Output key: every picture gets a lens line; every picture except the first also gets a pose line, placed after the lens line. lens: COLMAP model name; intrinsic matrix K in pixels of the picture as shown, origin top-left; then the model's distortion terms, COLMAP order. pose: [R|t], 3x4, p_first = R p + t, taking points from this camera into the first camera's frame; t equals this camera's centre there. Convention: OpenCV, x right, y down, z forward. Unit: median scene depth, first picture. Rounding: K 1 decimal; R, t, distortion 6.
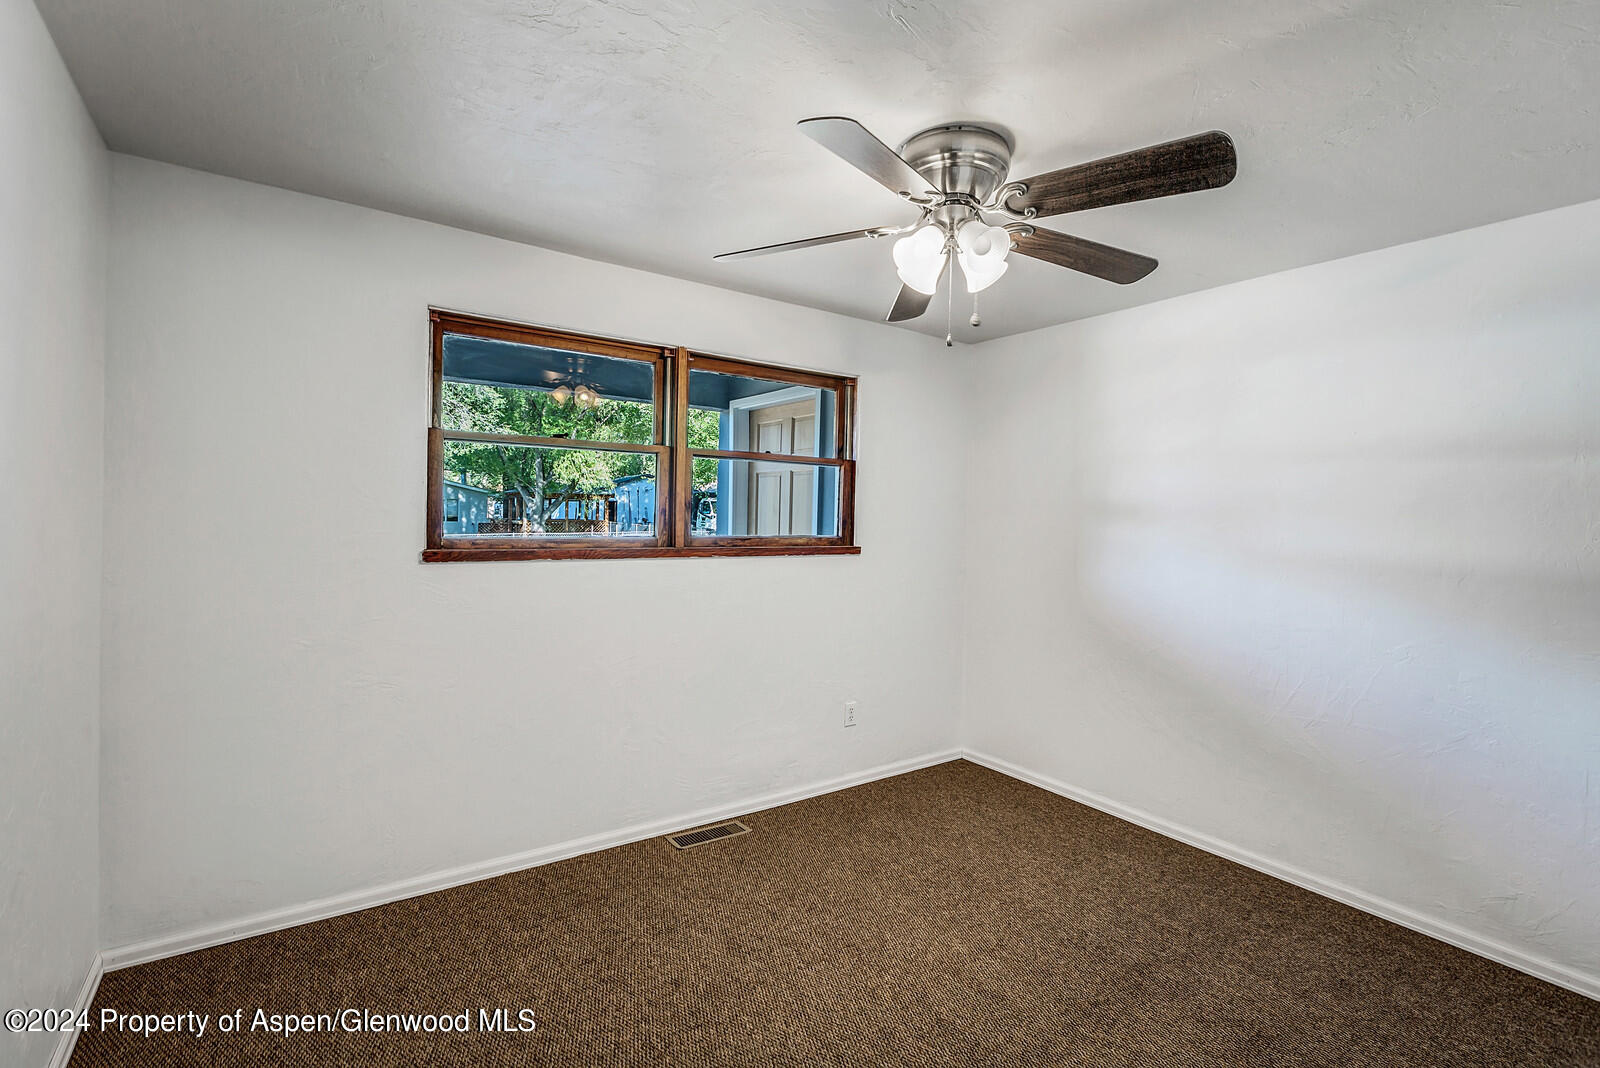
lens RADIAL K [[736.5, 0, 797.9], [0, 736.5, 531.6], [0, 0, 1]] dist [-0.000415, -0.000045]
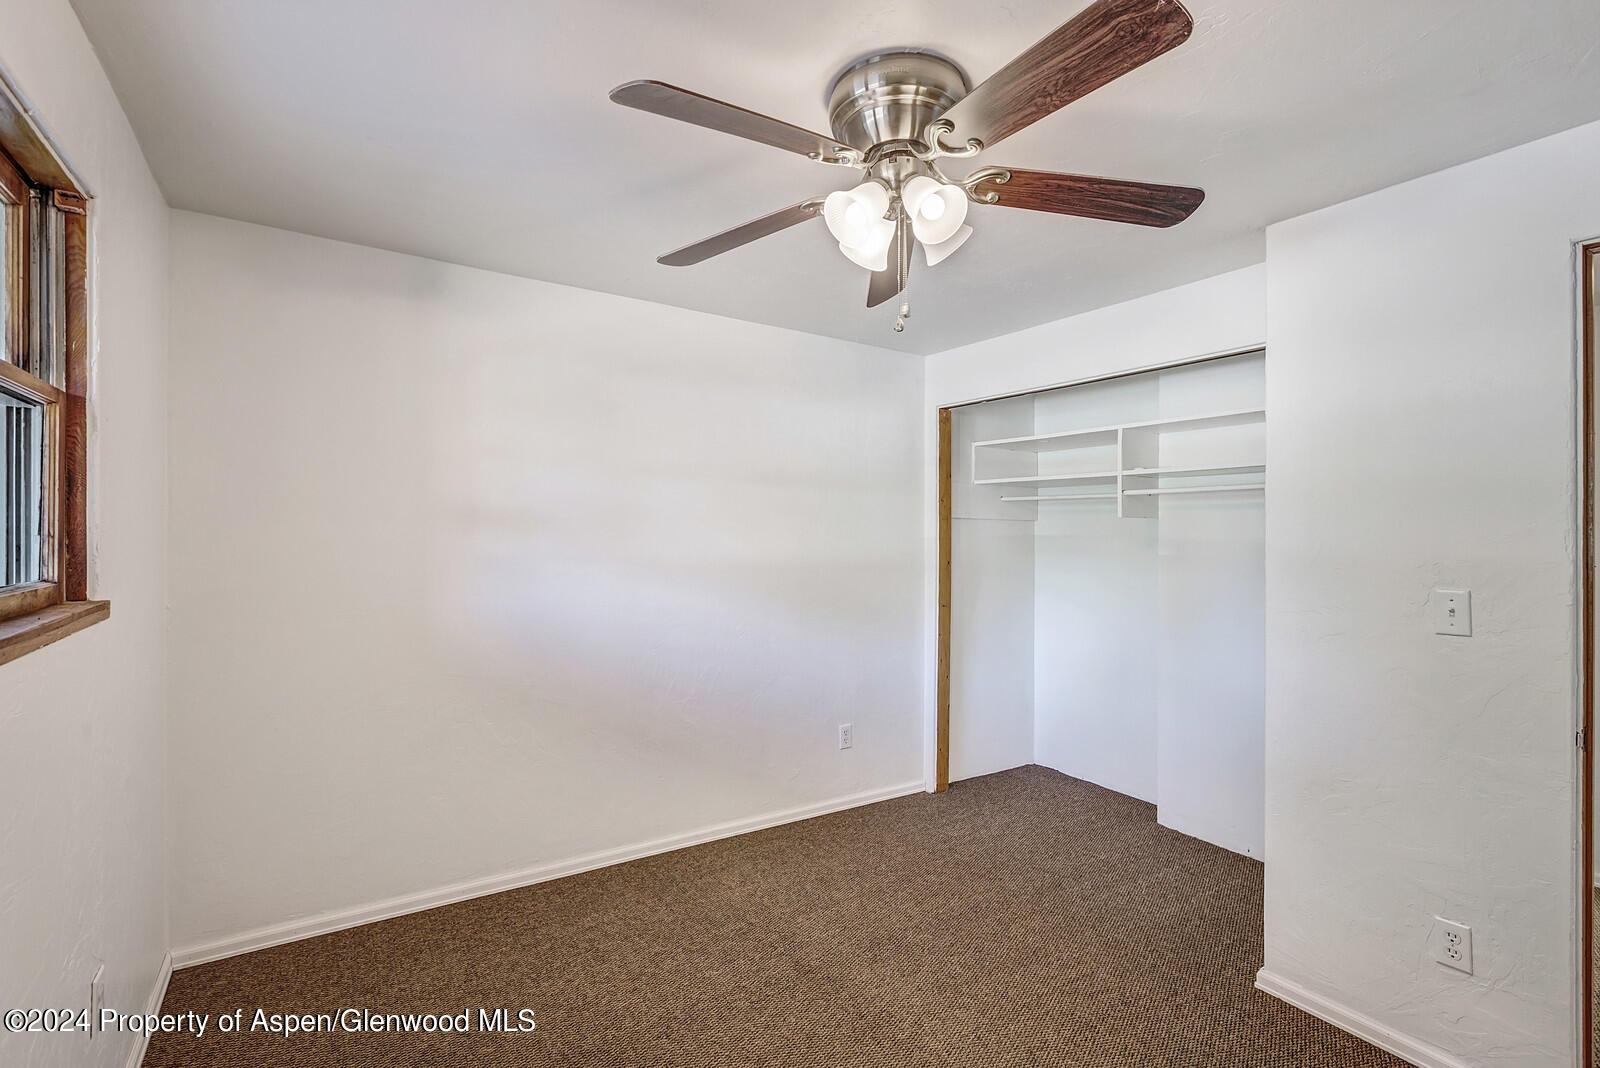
lens RADIAL K [[736.5, 0, 796.9], [0, 736.5, 526.8], [0, 0, 1]] dist [-0.000415, -0.000045]
pose [[0.039531, -0.019253, 0.999033, -0.327960], [0.017598, 0.999673, 0.018569, -0.022905], [-0.999063, 0.016847, 0.039857, 0.580939]]
